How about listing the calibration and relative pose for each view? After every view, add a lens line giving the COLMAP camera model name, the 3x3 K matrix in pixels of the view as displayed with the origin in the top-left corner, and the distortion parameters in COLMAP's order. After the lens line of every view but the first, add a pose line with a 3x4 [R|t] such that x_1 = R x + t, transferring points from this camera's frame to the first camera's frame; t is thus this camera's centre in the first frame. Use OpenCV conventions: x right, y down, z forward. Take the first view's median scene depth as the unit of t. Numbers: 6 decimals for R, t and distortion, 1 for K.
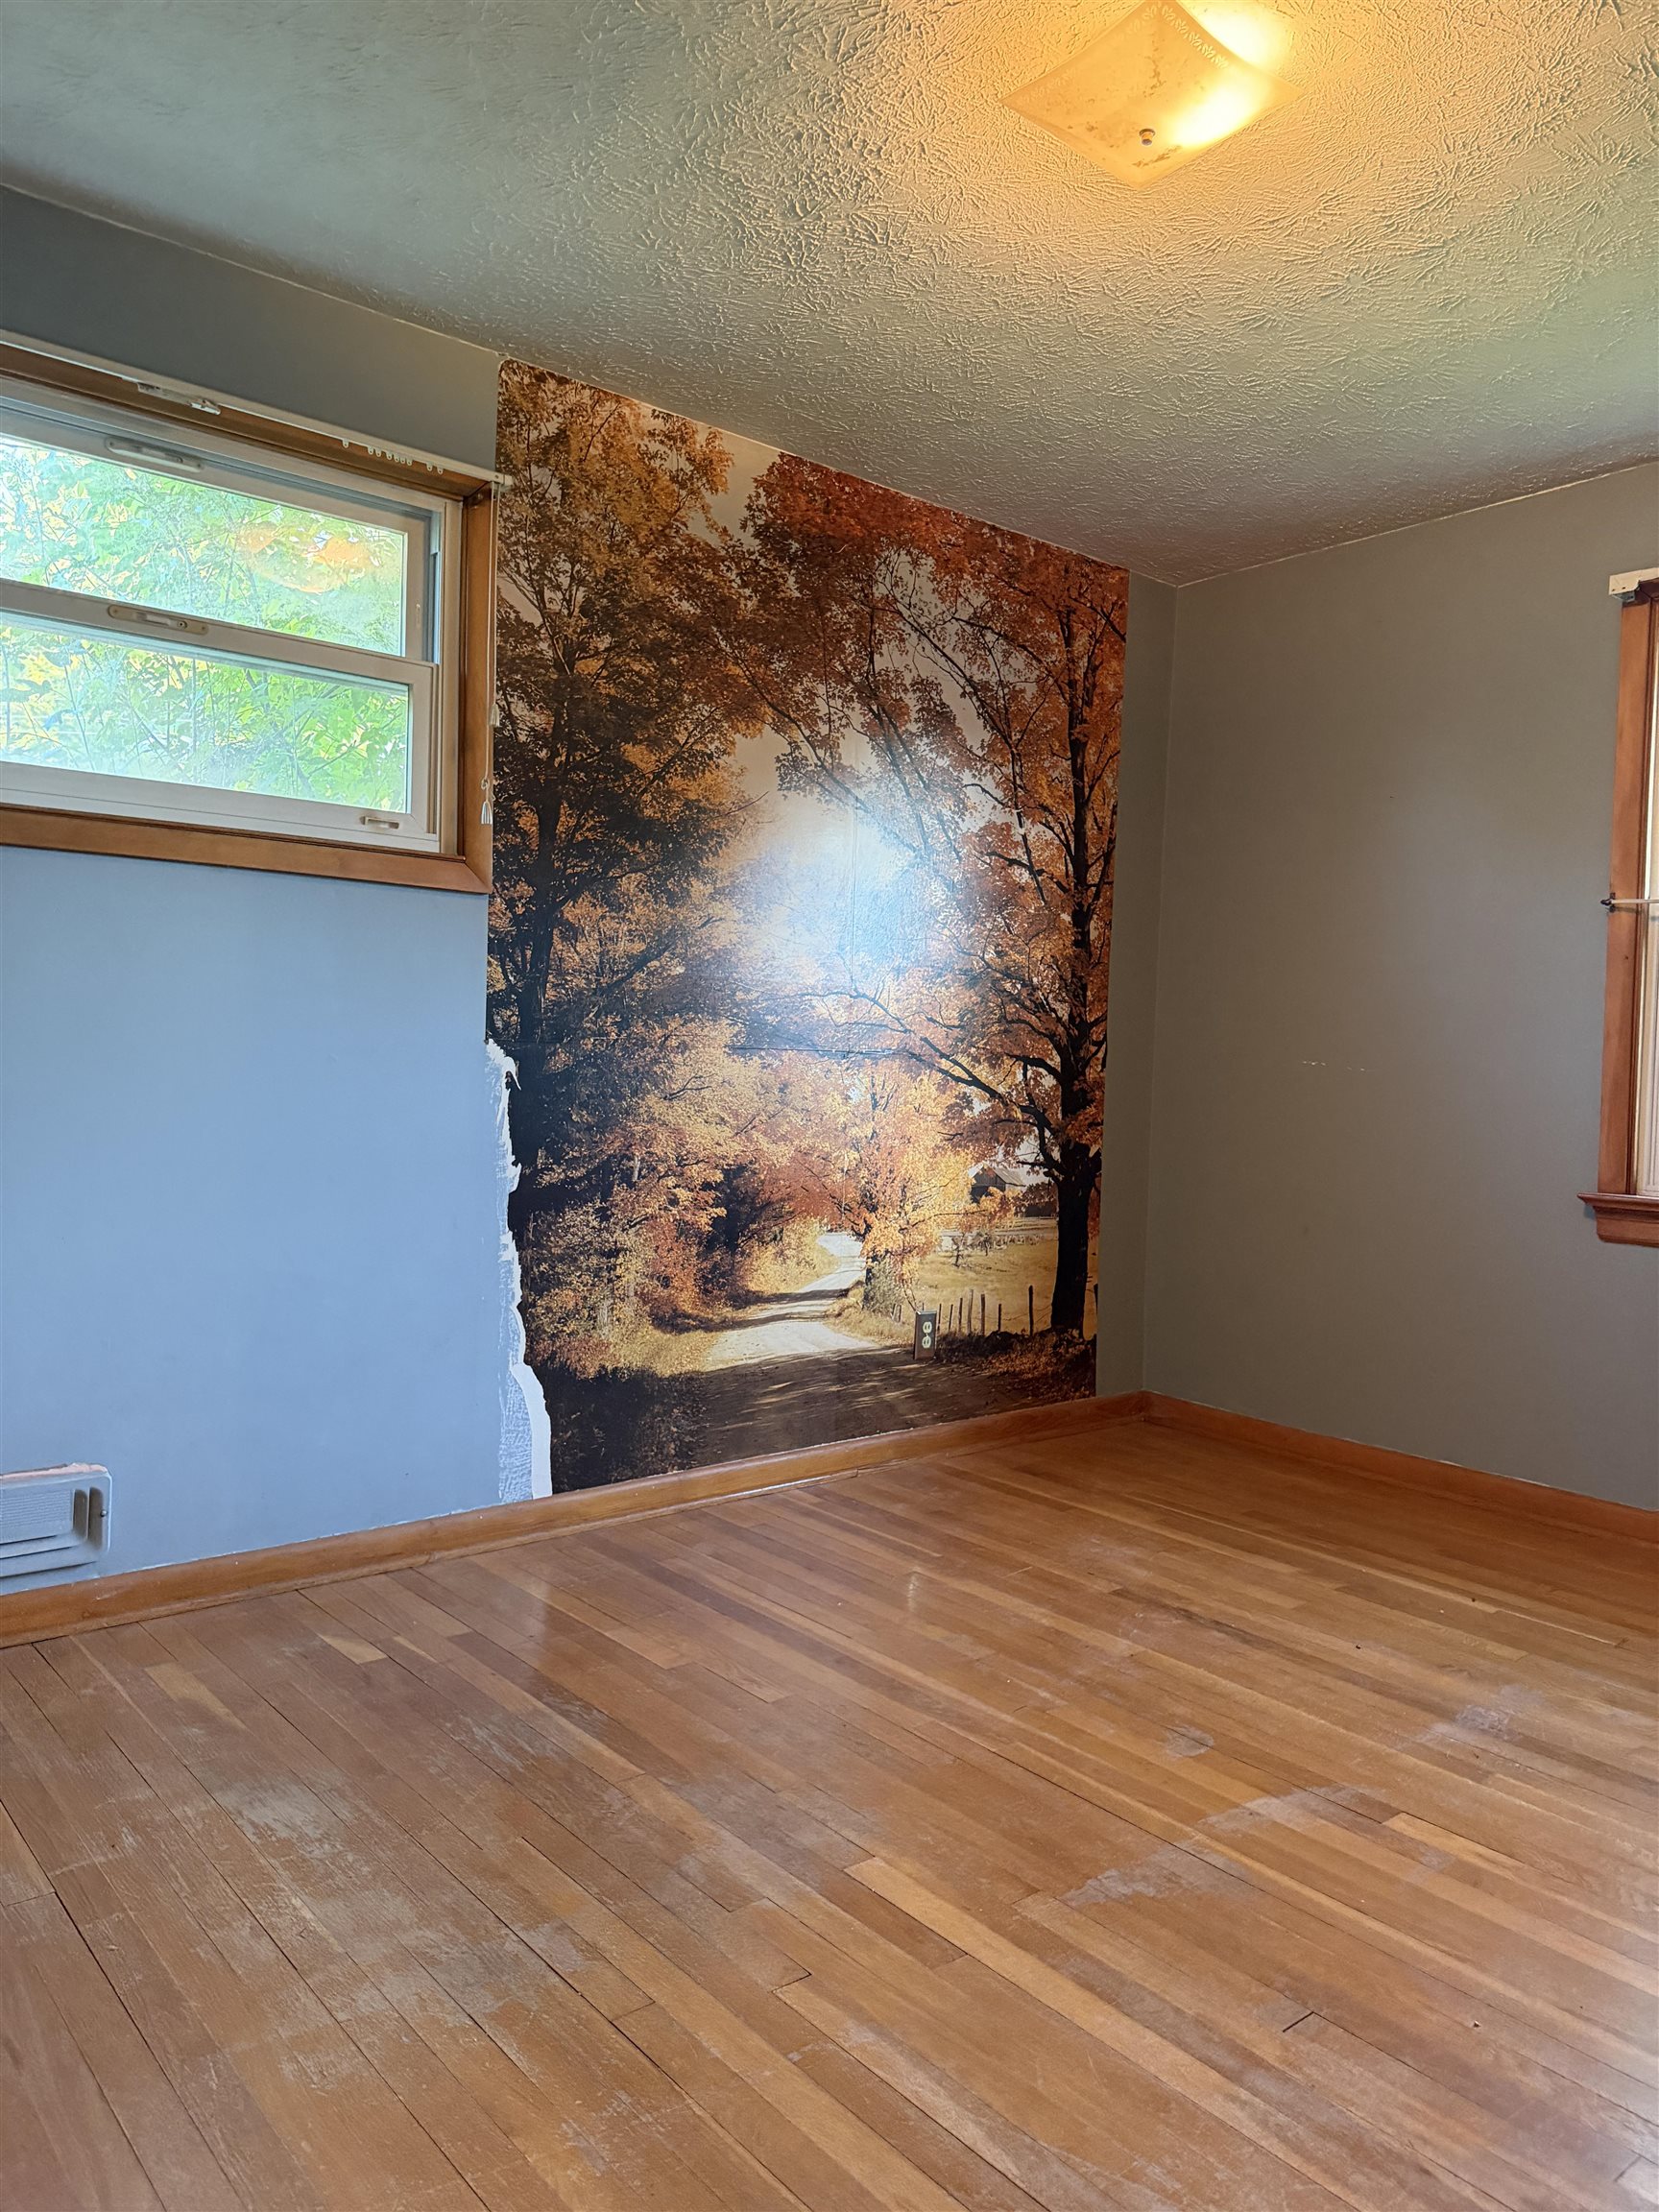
lens RADIAL K [[1546.0, 0, 827.2], [0, 1546.0, 1095.4], [0, 0, 1]] dist [0.080402, -0.119046]
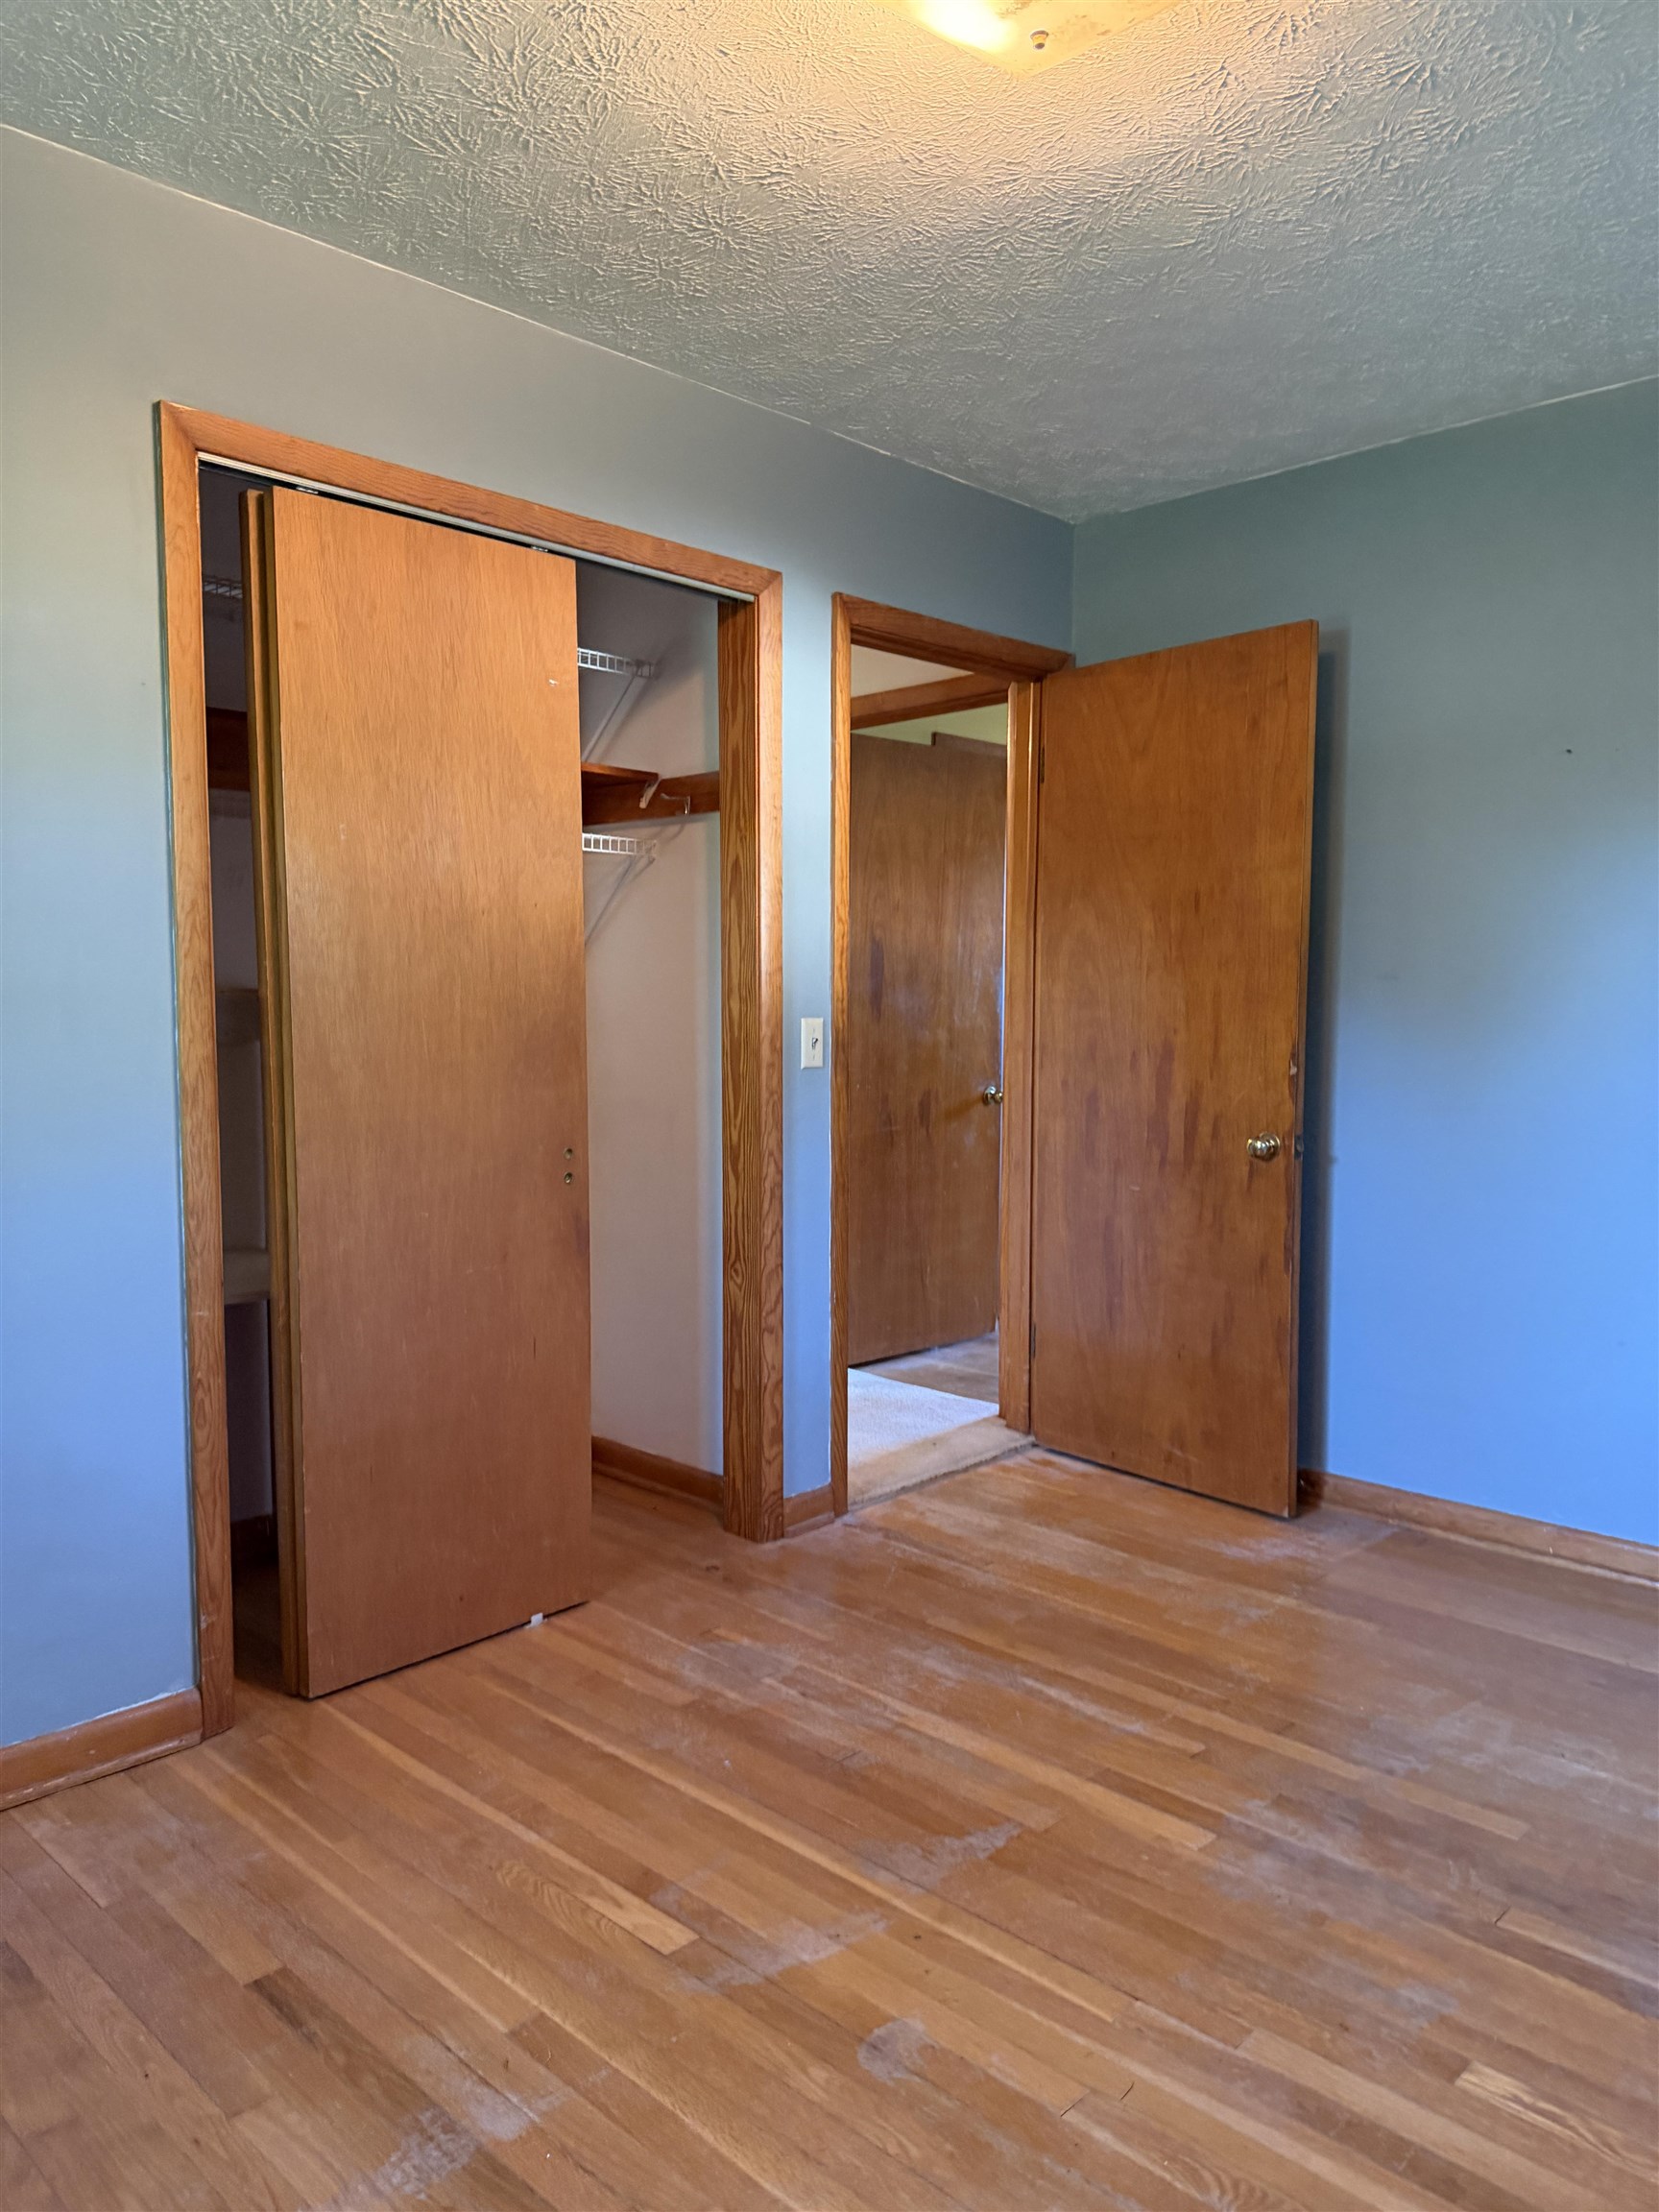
lens RADIAL K [[1546.0, 0, 827.2], [0, 1546.0, 1095.4], [0, 0, 1]] dist [0.080402, -0.119046]
pose [[-0.993041, -0.030707, -0.113698, 0.446853], [-0.040598, 0.995492, 0.085722, -0.123411], [0.110554, 0.089741, -0.989810, 2.099425]]
